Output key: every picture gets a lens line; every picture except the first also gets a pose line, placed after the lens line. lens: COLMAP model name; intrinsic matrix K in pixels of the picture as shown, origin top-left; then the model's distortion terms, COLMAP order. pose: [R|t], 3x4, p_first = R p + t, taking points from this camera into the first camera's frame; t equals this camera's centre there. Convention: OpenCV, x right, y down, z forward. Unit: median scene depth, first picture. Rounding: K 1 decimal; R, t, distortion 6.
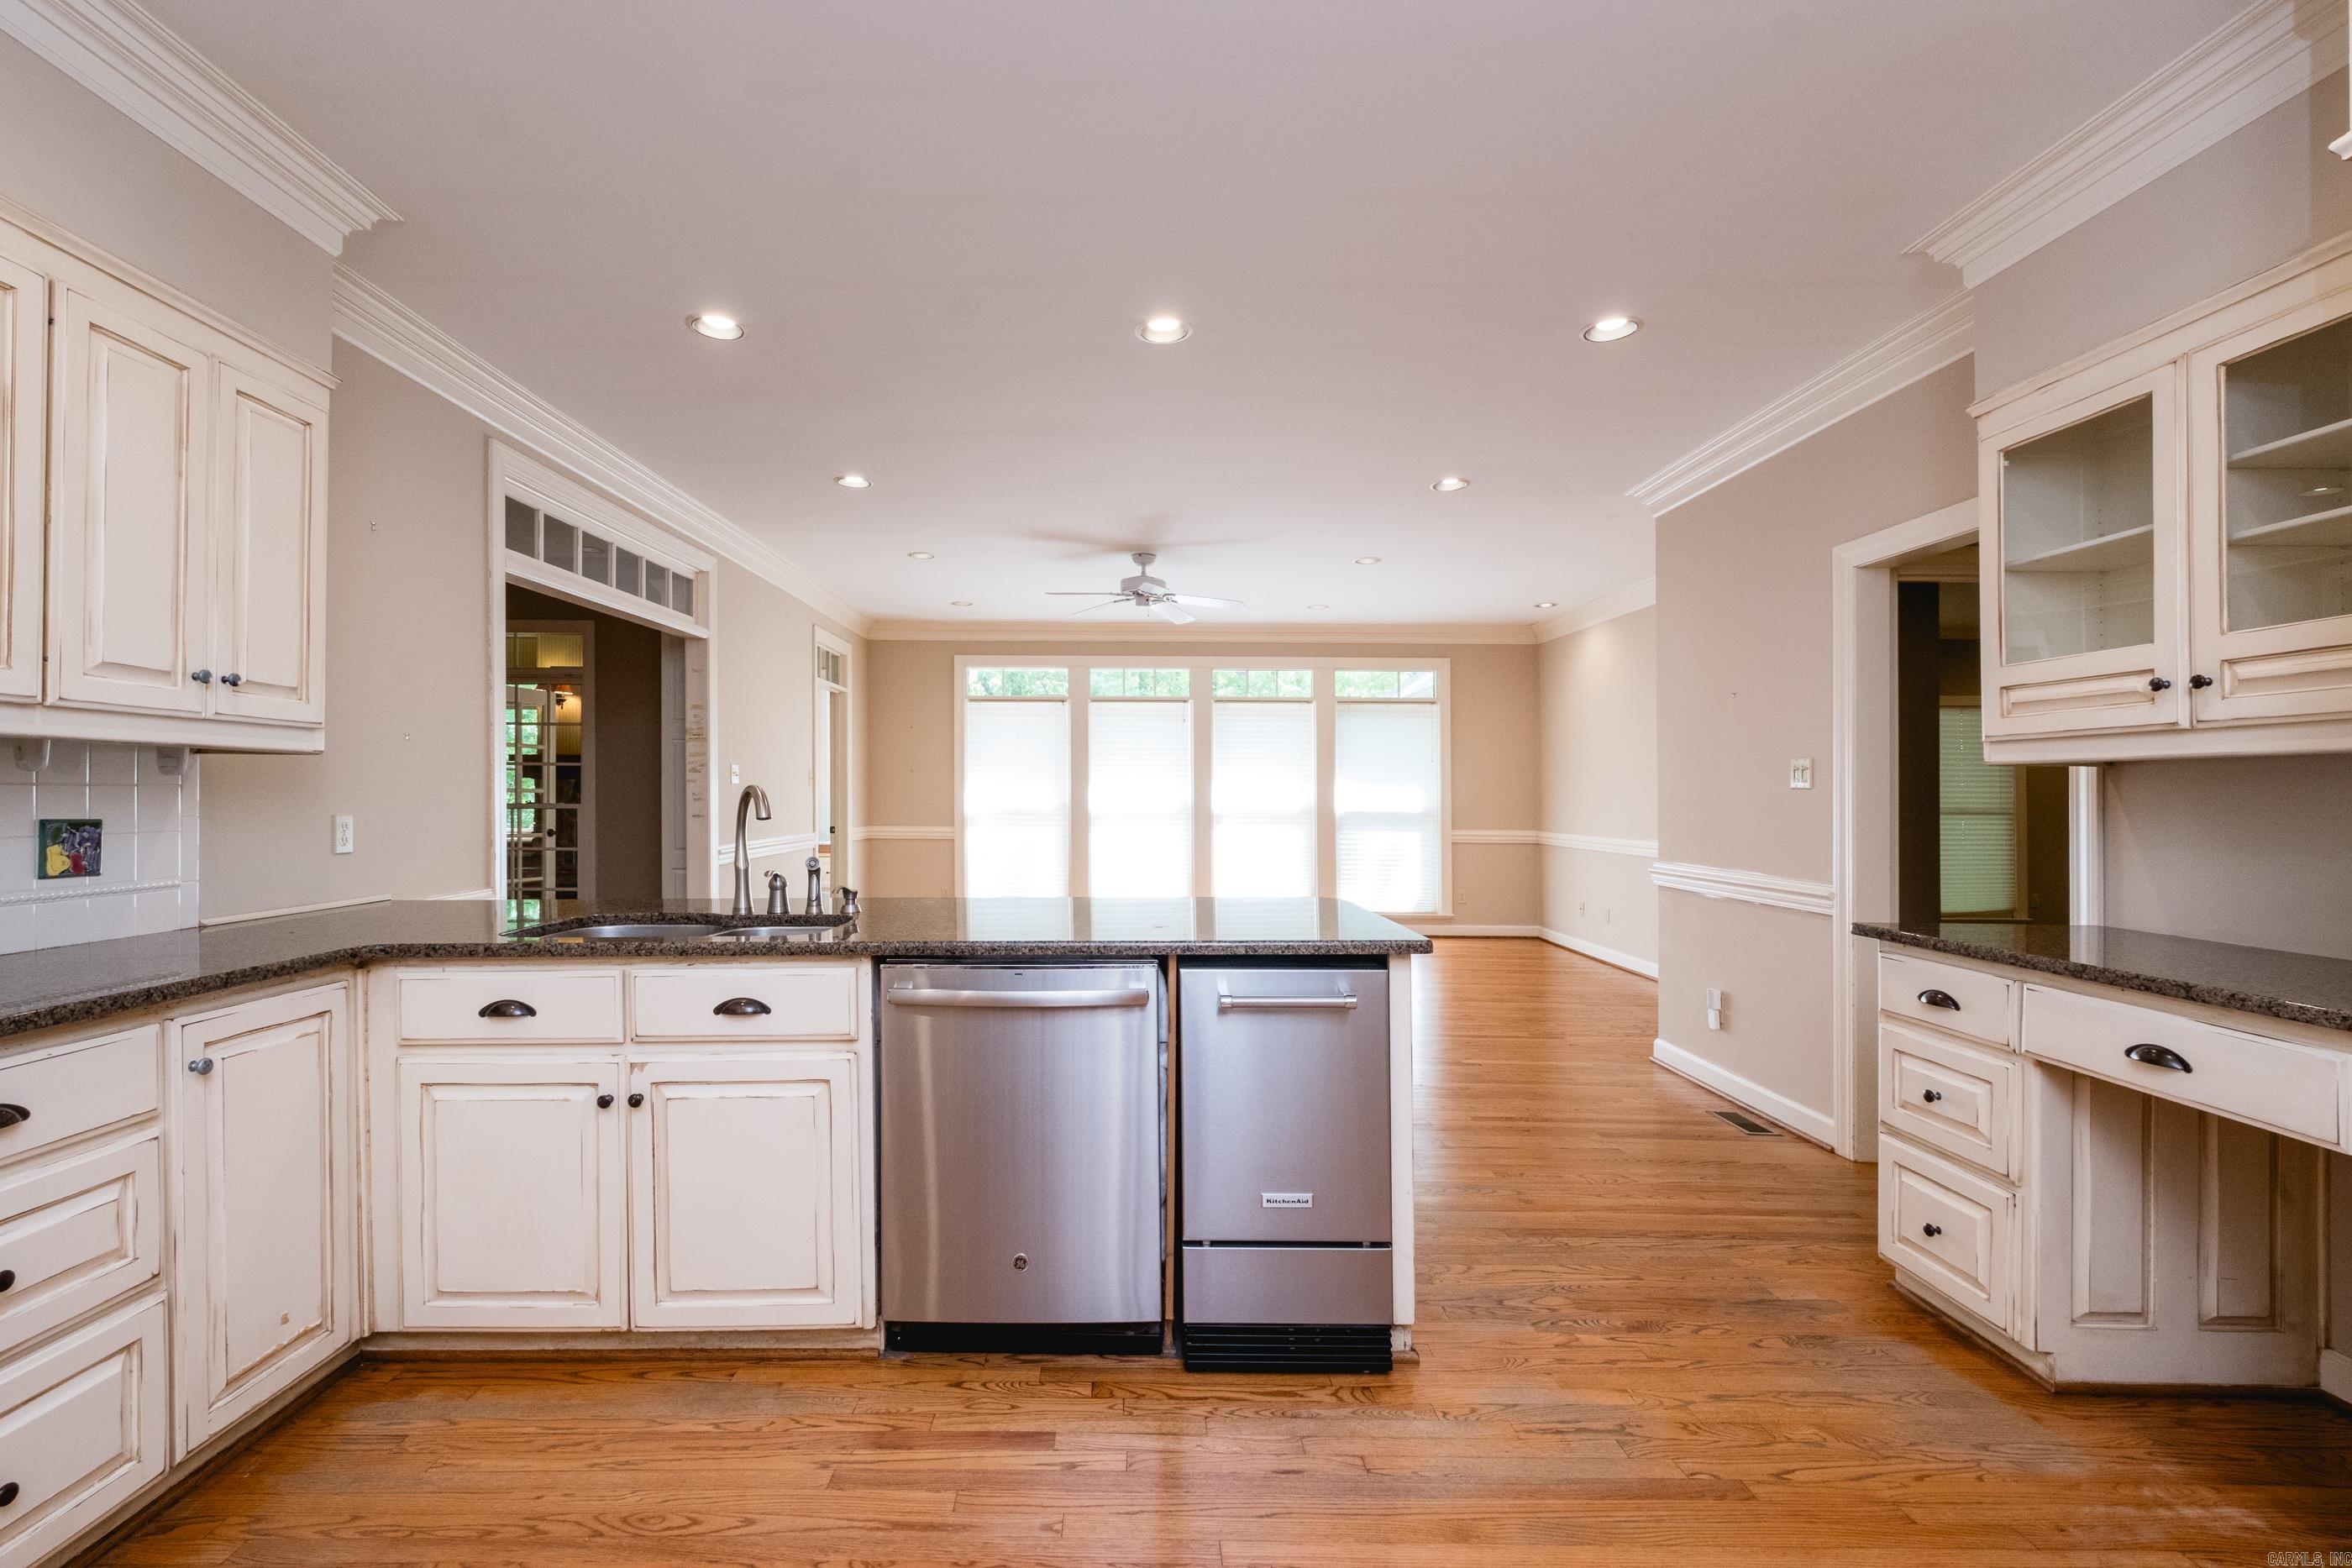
lens RADIAL K [[1034.3, 0, 1131.5], [0, 1034.3, 791.2], [0, 0, 1]] dist [0.007351, -0.003340]
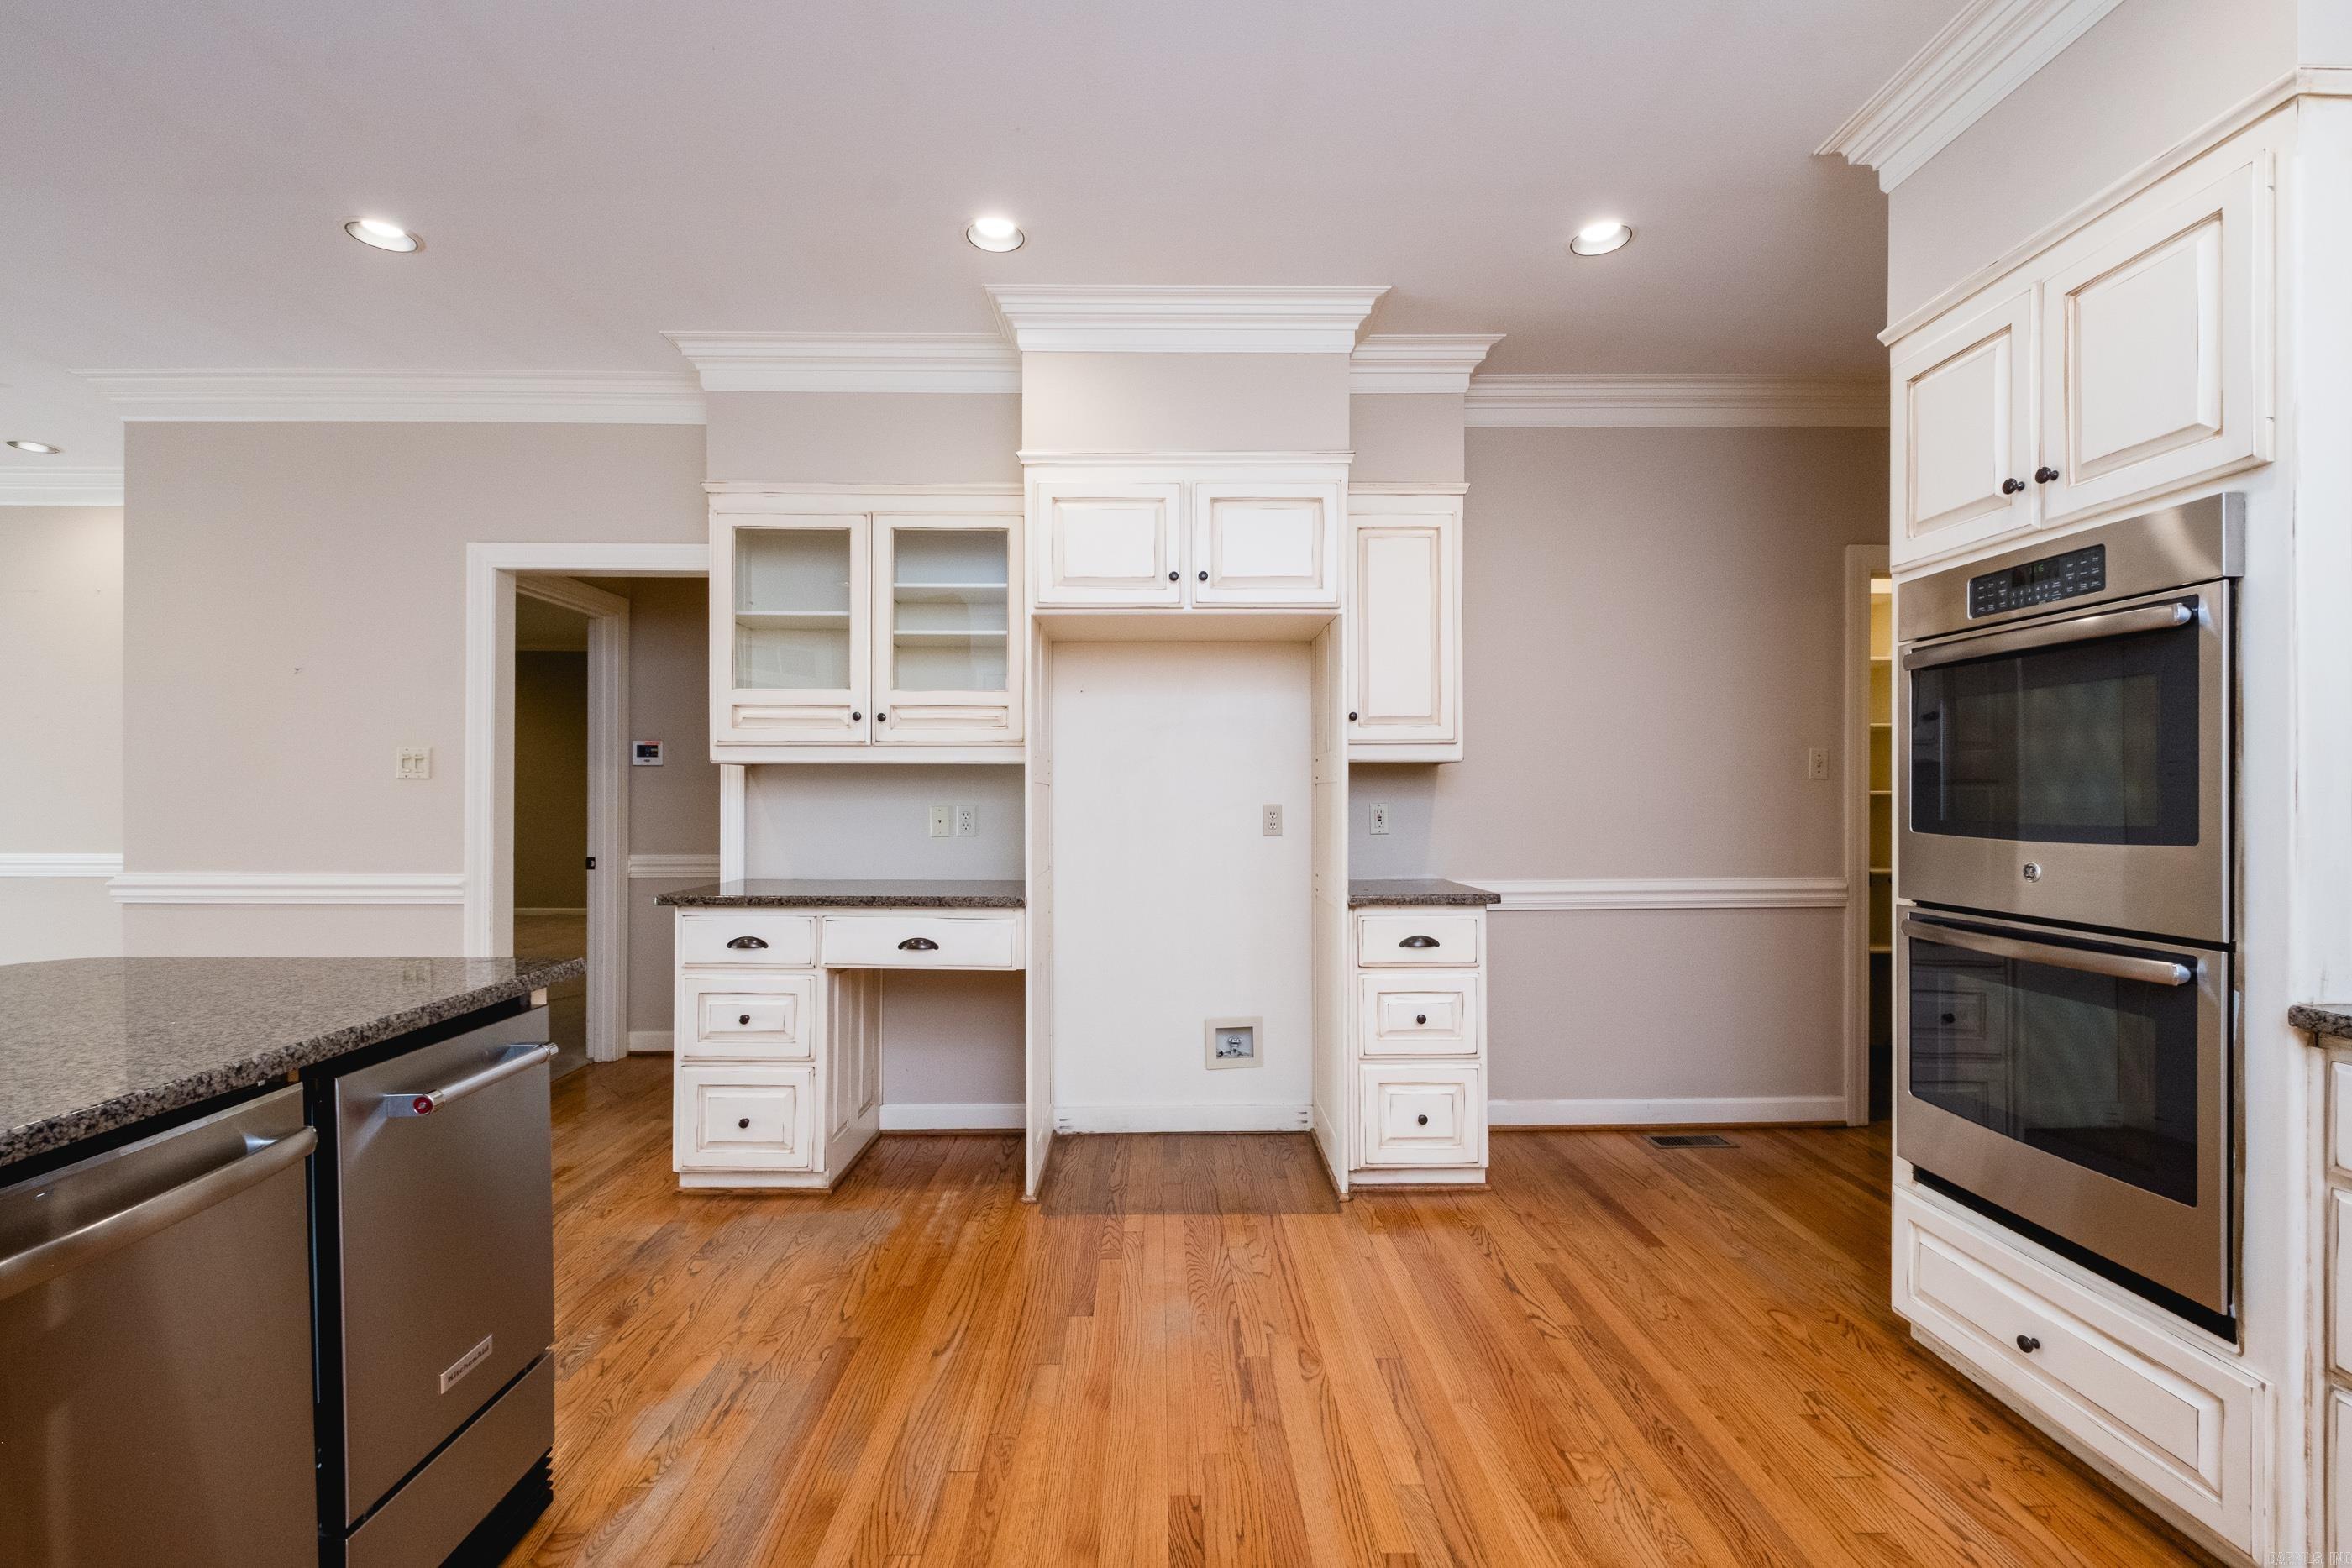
lens RADIAL K [[1034.3, 0, 1138.4], [0, 1034.3, 787.6], [0, 0, 1]] dist [0.007351, -0.003340]
pose [[0.002590, -0.001723, 0.999995, -0.558617], [-0.004562, 0.999988, 0.001735, 0.001145], [-0.999986, -0.004566, 0.002582, 0.549446]]
